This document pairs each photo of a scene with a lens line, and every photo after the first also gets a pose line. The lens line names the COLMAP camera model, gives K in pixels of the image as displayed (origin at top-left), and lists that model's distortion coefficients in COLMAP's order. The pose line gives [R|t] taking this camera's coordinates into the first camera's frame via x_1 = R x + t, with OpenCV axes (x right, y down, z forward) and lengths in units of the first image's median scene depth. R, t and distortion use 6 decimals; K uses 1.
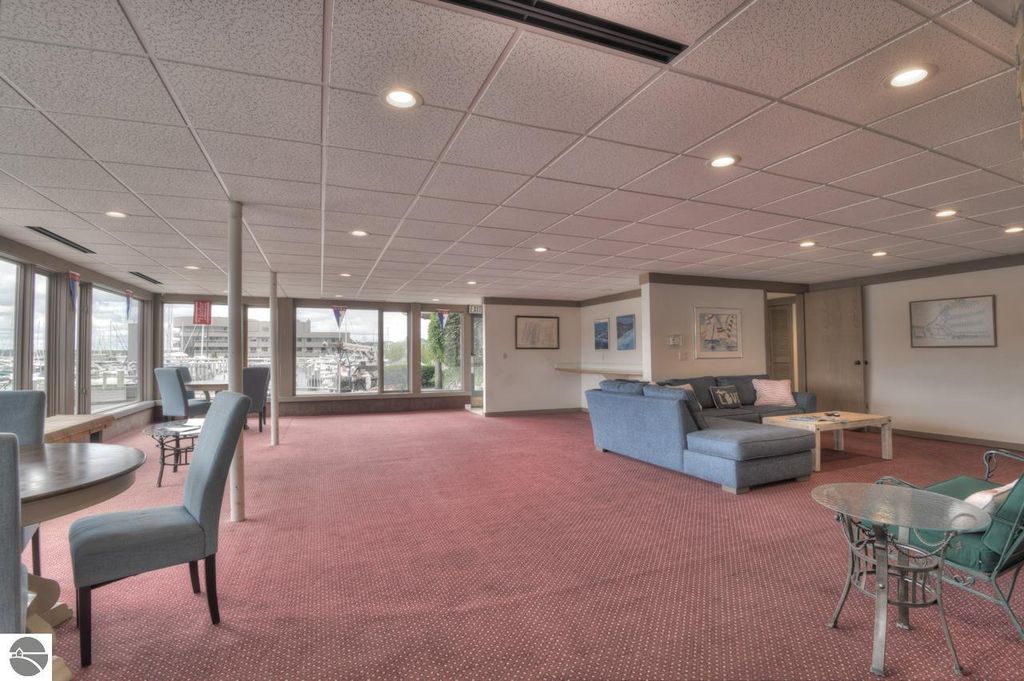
lens RADIAL K [[479.2, 0, 512.0], [0, 479.2, 340.5], [0, 0, 1]] dist [-0.037824, -0.000547]
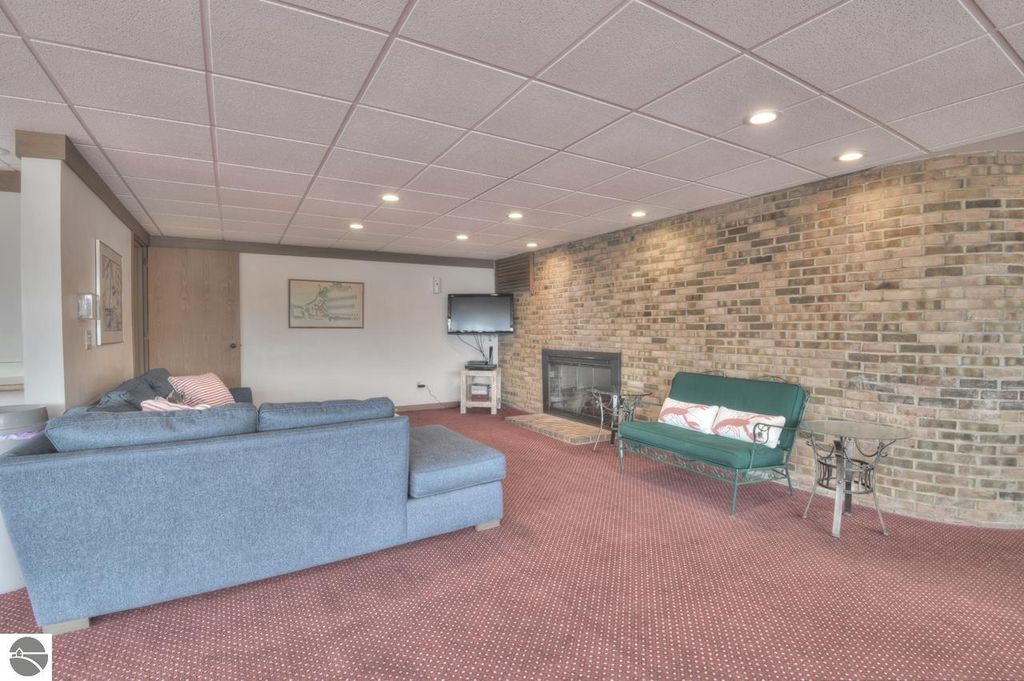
lens RADIAL K [[479.2, 0, 512.0], [0, 479.2, 340.5], [0, 0, 1]] dist [-0.037824, -0.000547]
pose [[-0.143927, -0.014806, 0.989478, -0.219121], [-0.016908, 0.999779, 0.012501, 0.028884], [-0.989444, -0.014931, -0.144146, 0.978551]]
